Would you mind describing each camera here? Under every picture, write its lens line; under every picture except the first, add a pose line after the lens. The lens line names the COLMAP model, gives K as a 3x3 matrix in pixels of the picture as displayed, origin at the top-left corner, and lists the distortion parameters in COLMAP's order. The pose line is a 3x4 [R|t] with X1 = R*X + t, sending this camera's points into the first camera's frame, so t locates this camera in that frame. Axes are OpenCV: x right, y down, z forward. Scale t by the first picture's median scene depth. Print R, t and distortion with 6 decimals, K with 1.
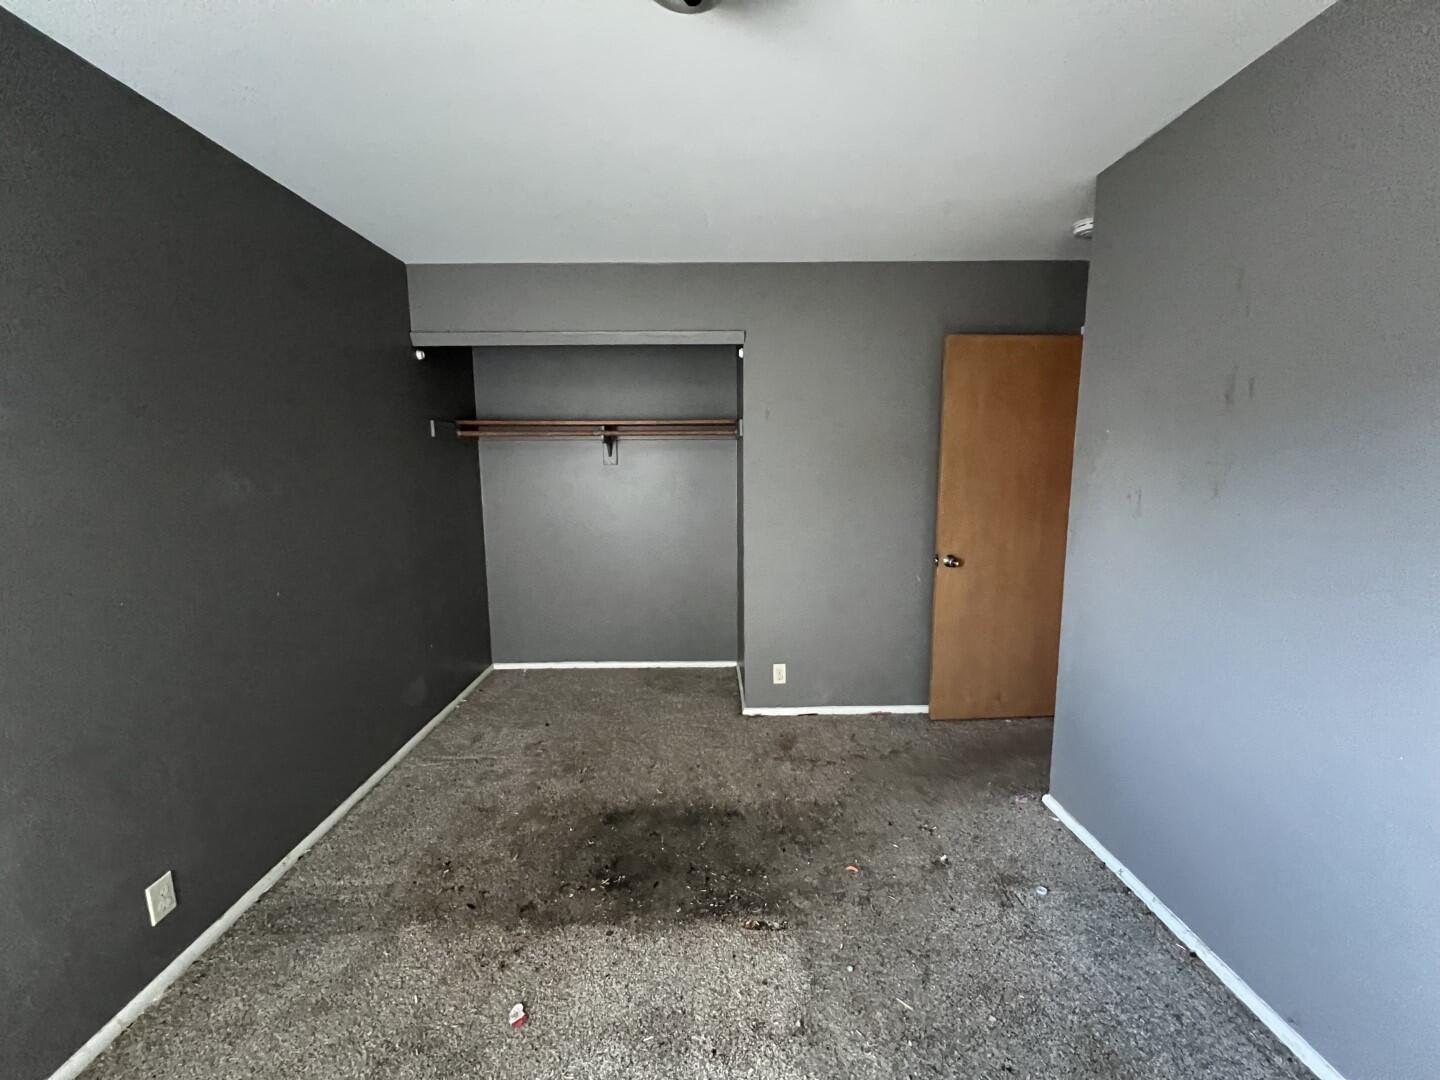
lens RADIAL K [[575.7, 0, 720.9], [0, 575.7, 539.6], [0, 0, 1]] dist [-0.001552, 0.000131]
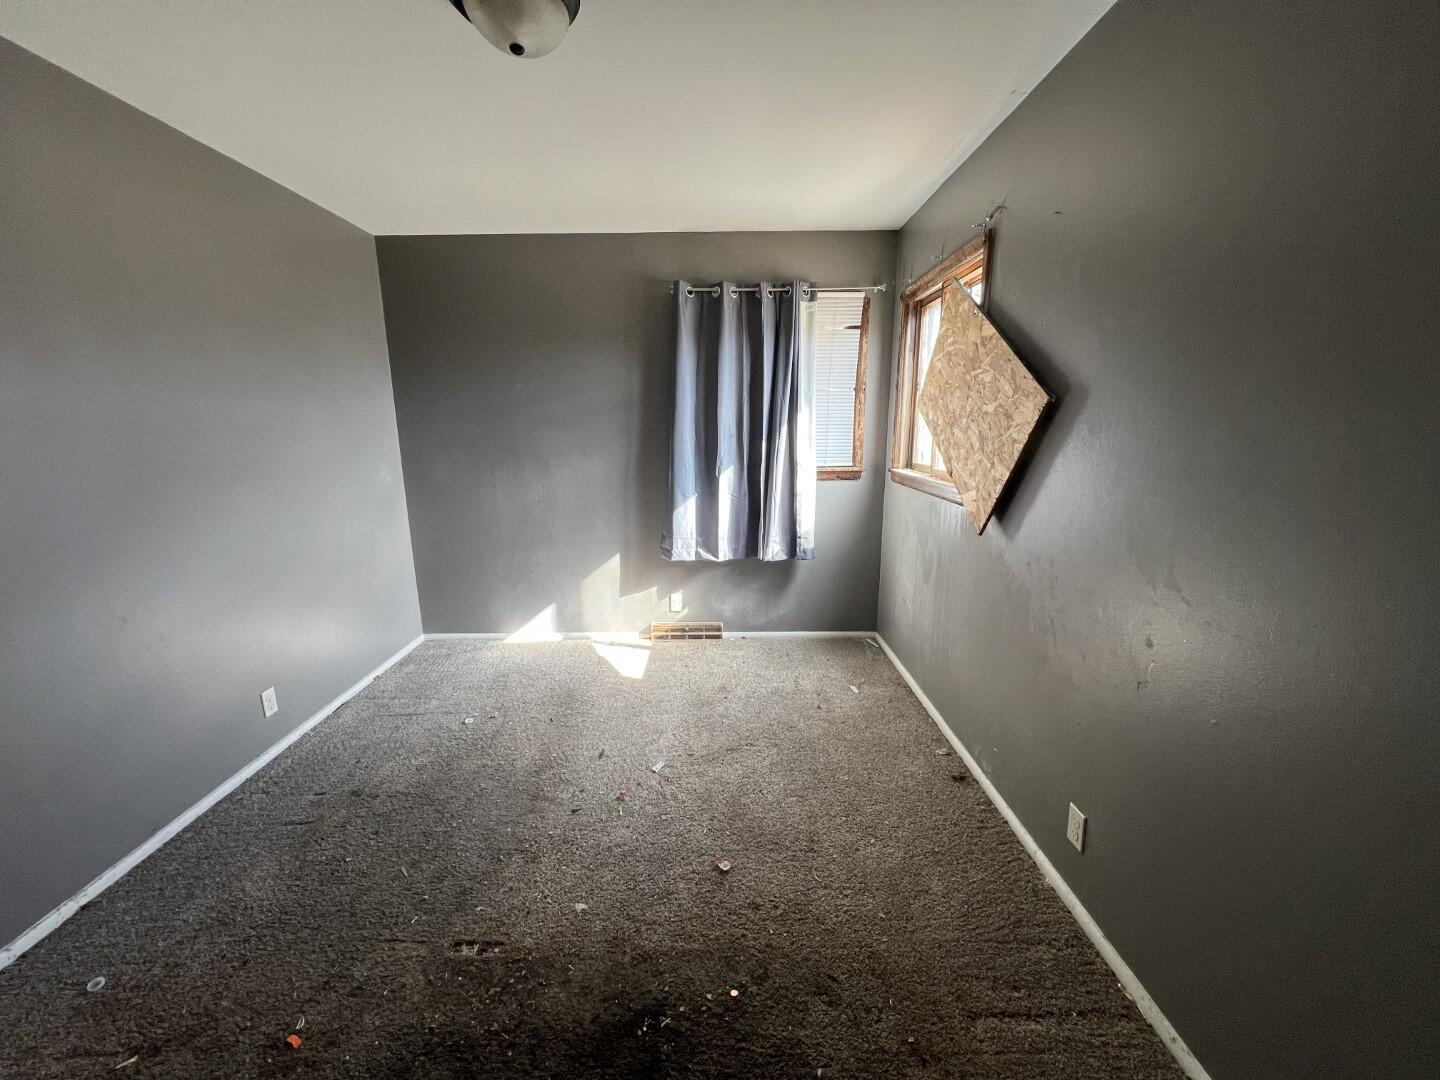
lens RADIAL K [[575.7, 0, 718.7], [0, 575.7, 540.2], [0, 0, 1]] dist [-0.001552, 0.000131]
pose [[-0.999555, 0.002509, 0.029740, -0.330310], [0.012430, 0.940919, 0.338404, -0.218743], [-0.027134, 0.338623, -0.940531, 1.676107]]
